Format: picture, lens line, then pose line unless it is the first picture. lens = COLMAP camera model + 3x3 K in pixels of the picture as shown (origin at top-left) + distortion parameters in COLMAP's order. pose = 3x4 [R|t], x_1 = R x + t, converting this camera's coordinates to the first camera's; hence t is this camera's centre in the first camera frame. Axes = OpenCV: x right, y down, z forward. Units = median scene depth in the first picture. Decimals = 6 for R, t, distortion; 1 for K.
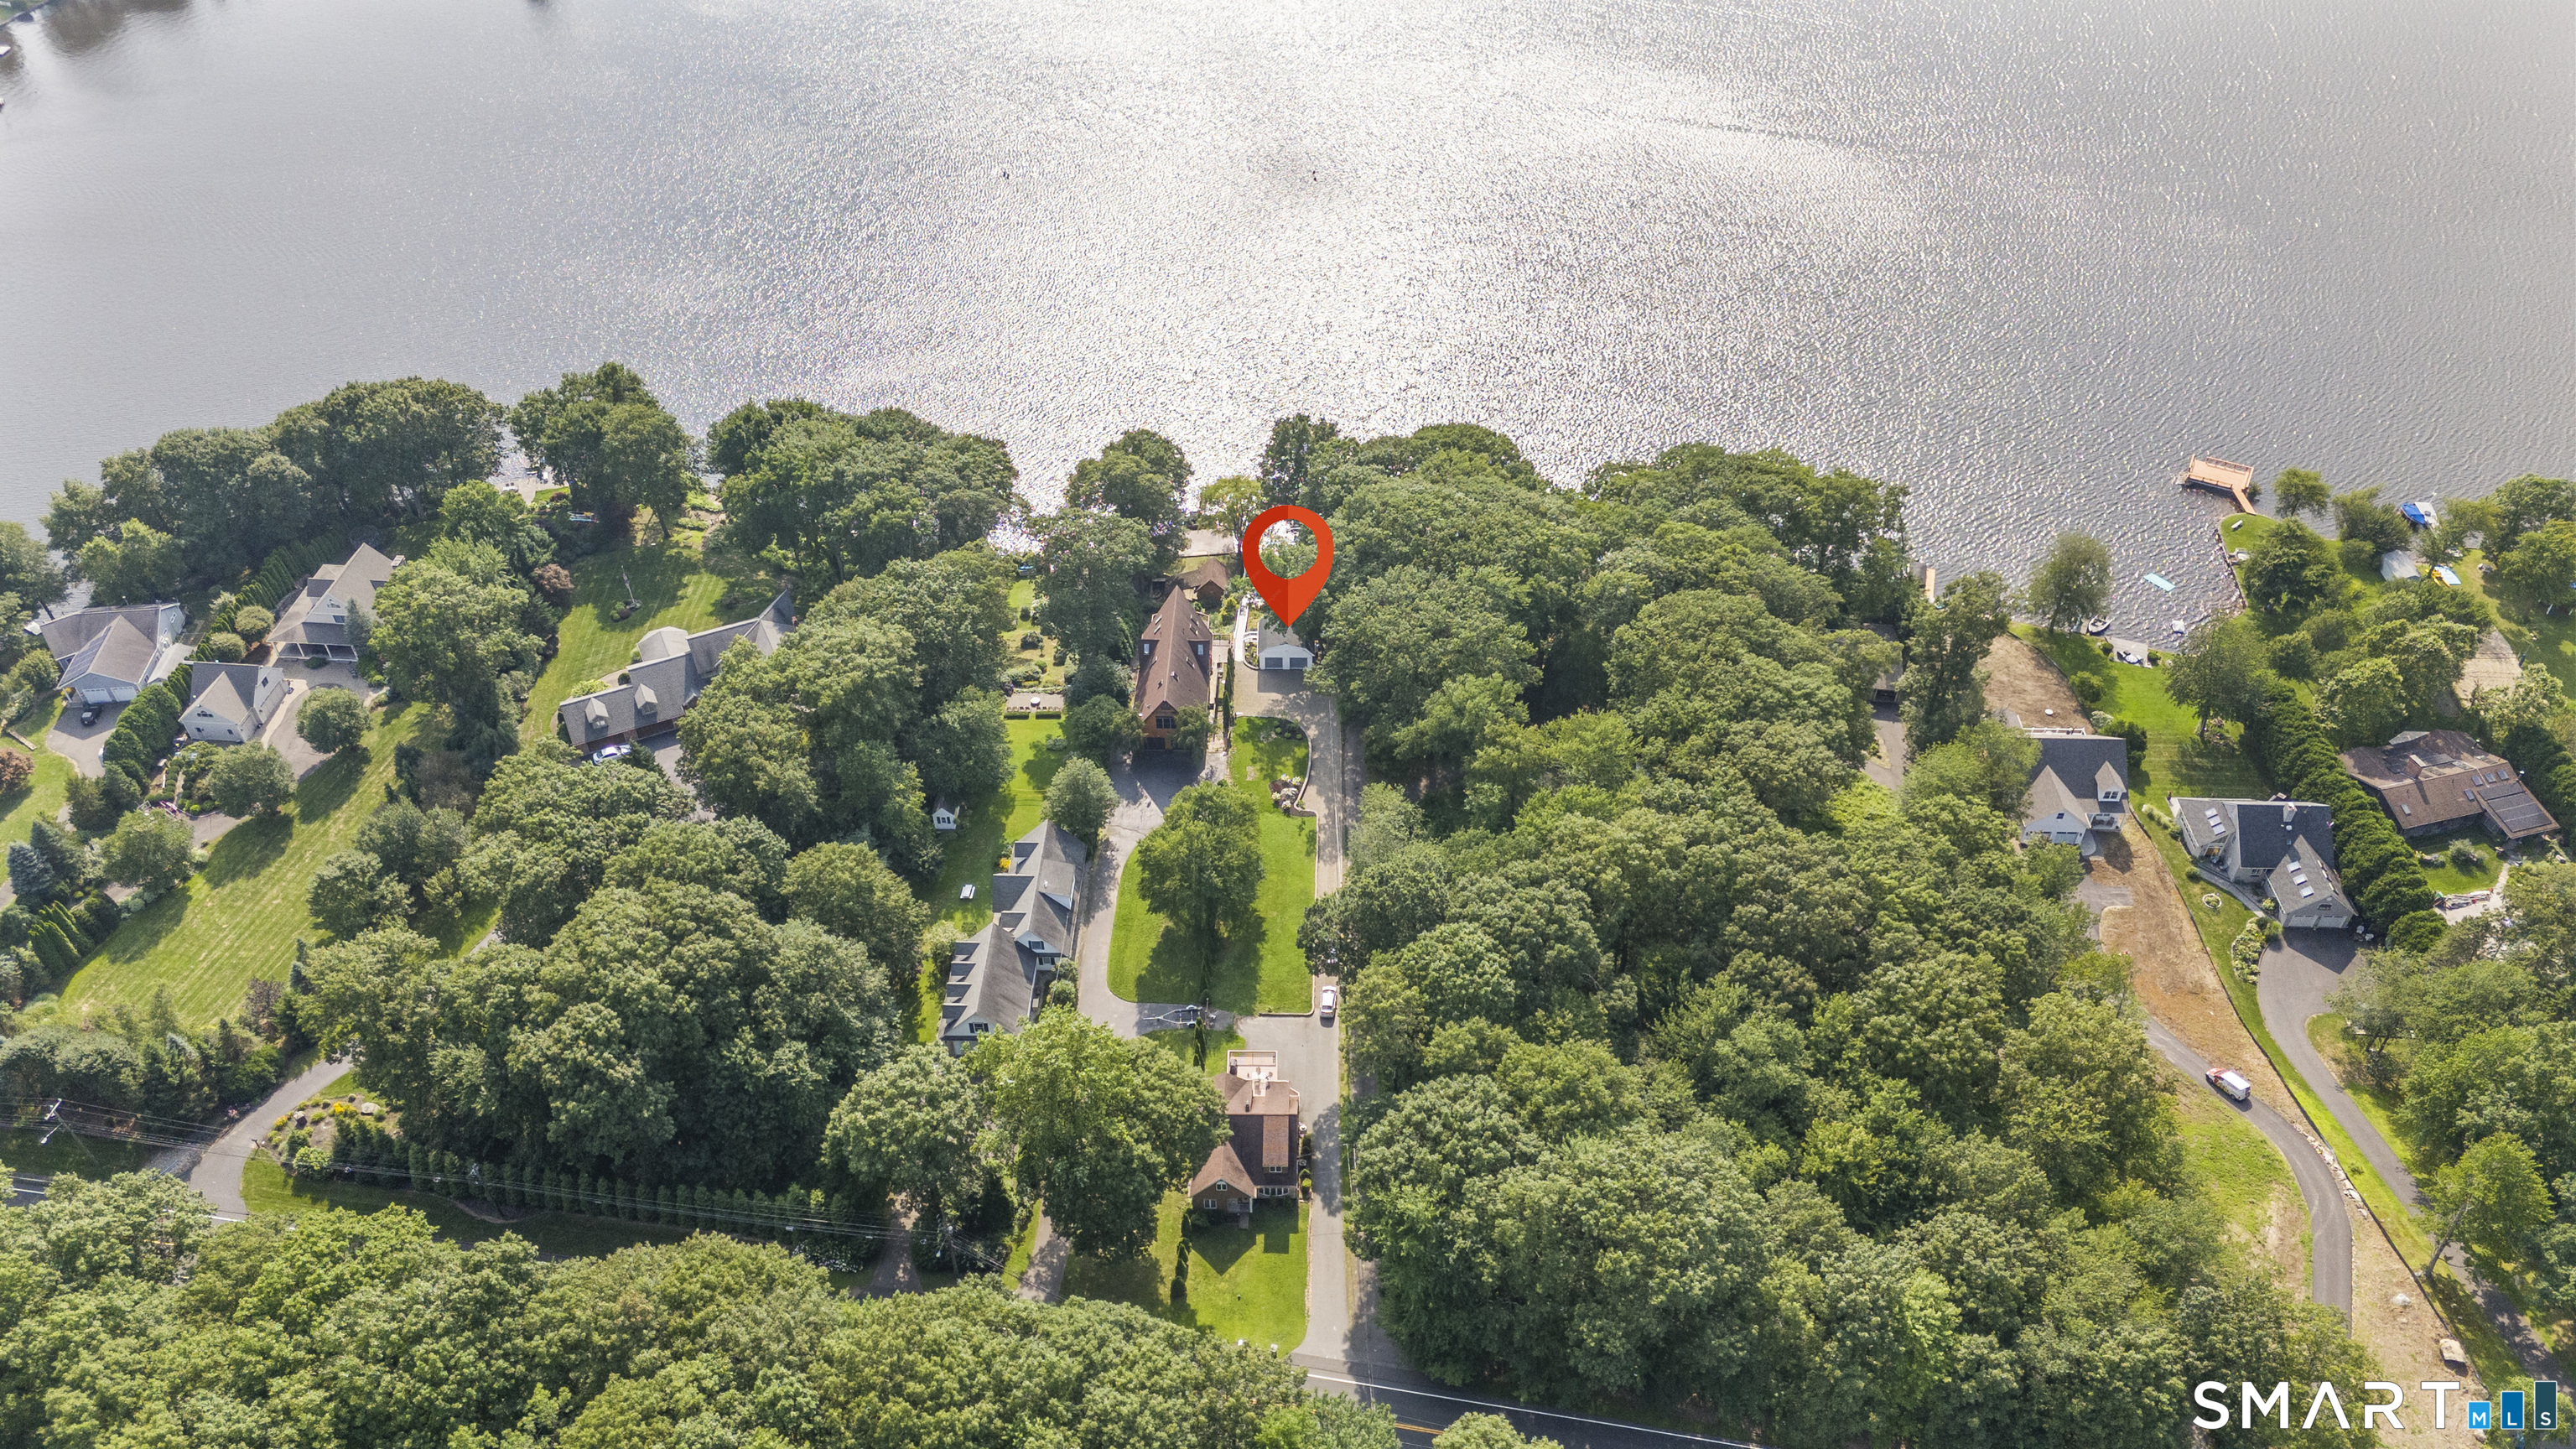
lens RADIAL K [[1897.8, 0, 1288.0], [0, 1897.8, 724.5], [0, 0, 1]] dist [0.105635, -0.157338]
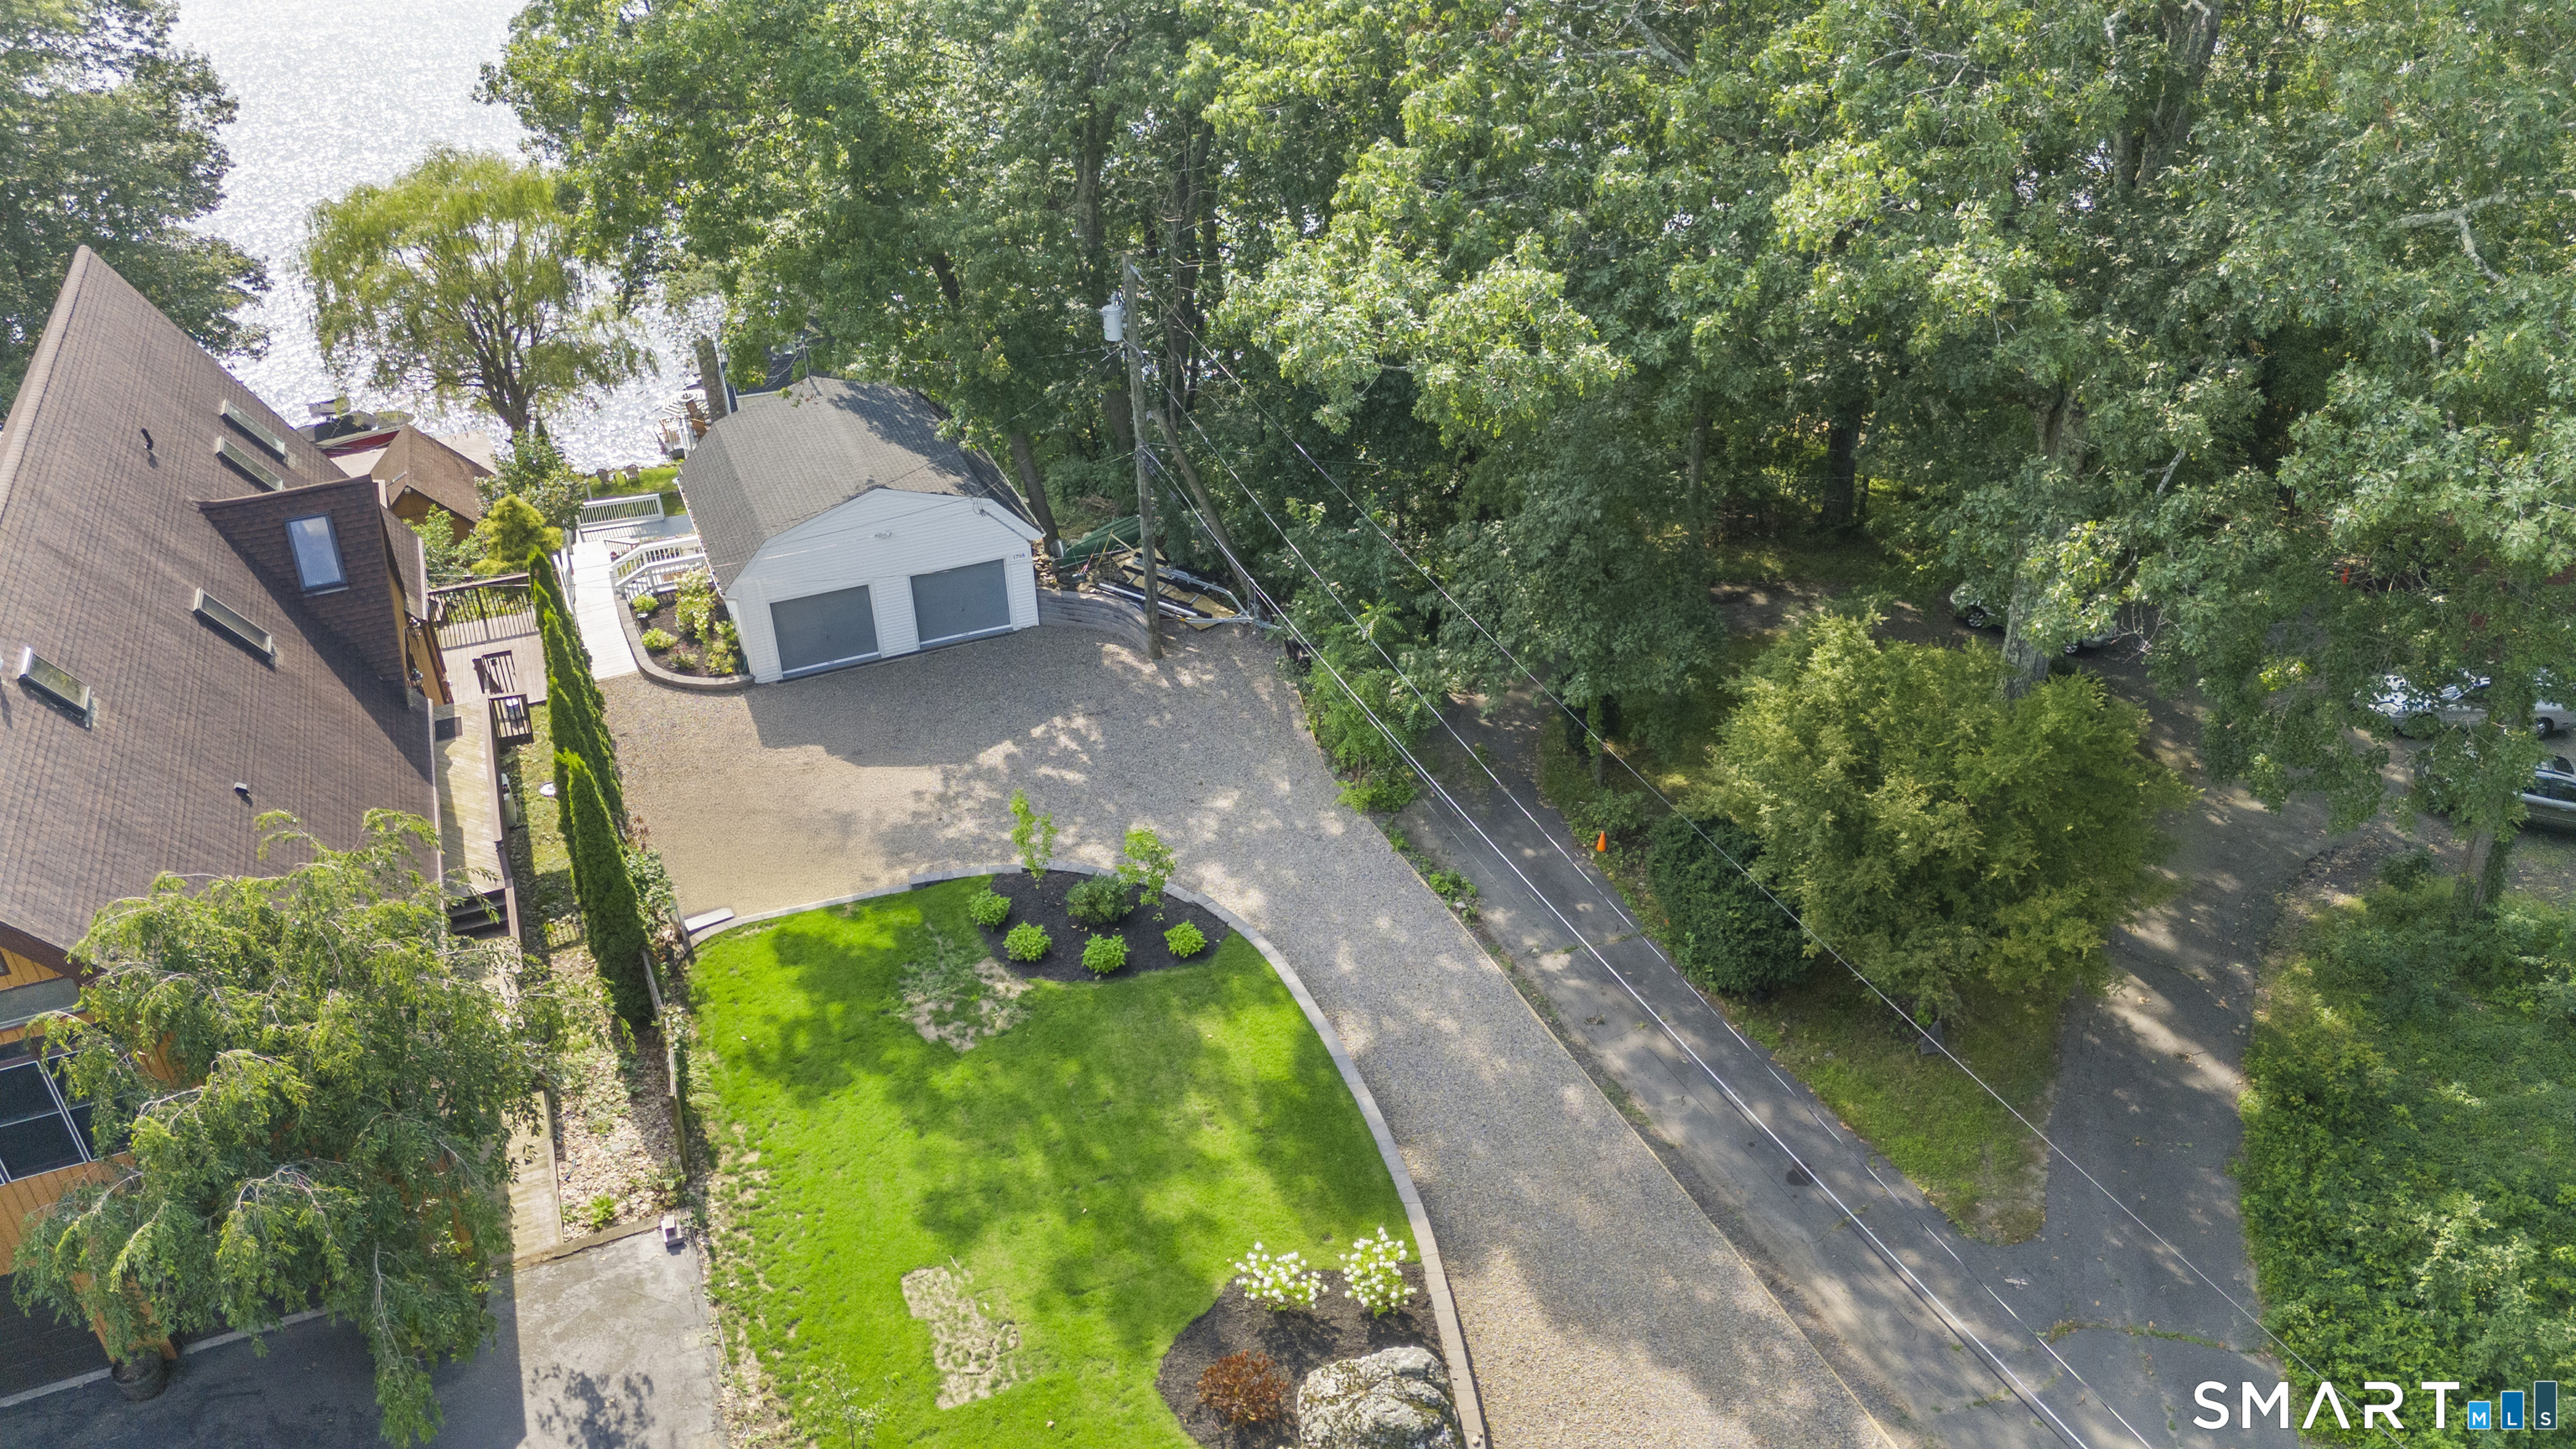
lens RADIAL K [[1897.8, 0, 1288.0], [0, 1897.8, 724.5], [0, 0, 1]] dist [0.105635, -0.157338]
pose [[0.913433, -0.238677, 0.329656, -0.029876], [0.289633, 0.950261, -0.114526, 0.009539], [-0.285925, 0.200091, 0.937129, 0.846606]]
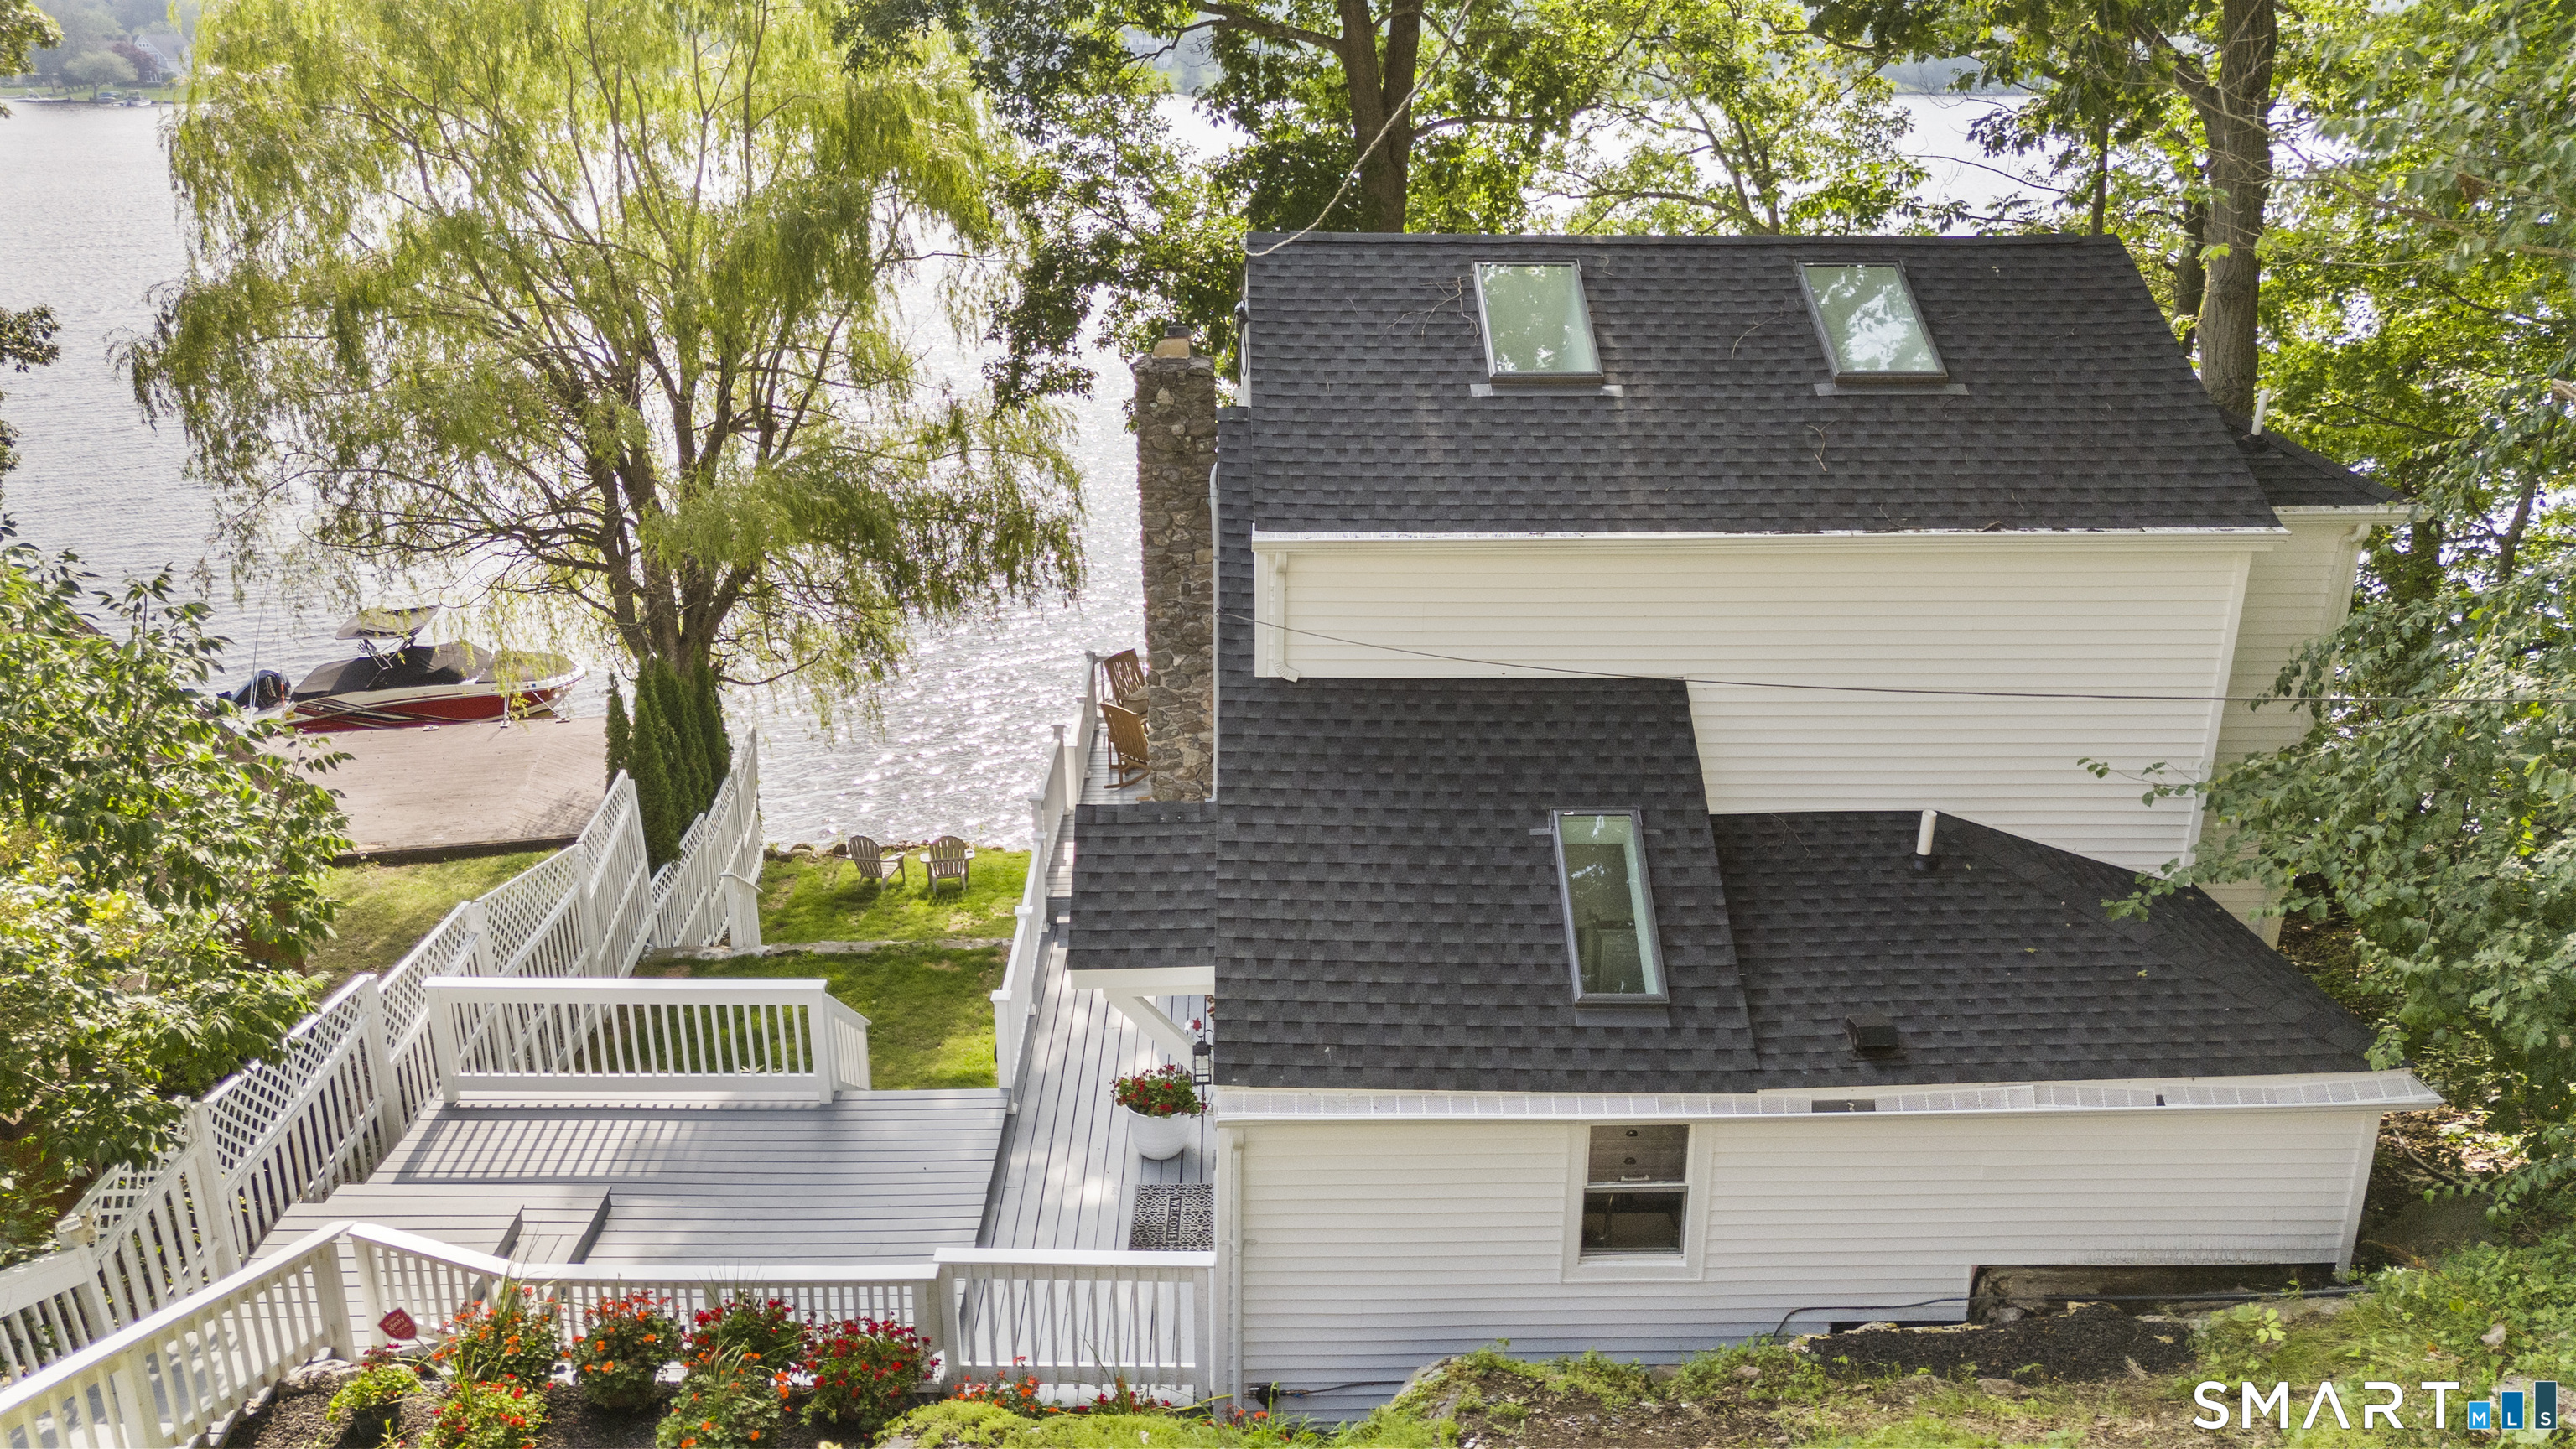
lens RADIAL K [[1897.8, 0, 1288.0], [0, 1897.8, 724.5], [0, 0, 1]] dist [0.105635, -0.157338]
pose [[0.984636, -0.057260, 0.164966, -0.019001], [0.112815, 0.929679, -0.350670, -0.038819], [-0.133286, 0.363893, 0.921855, 0.986715]]
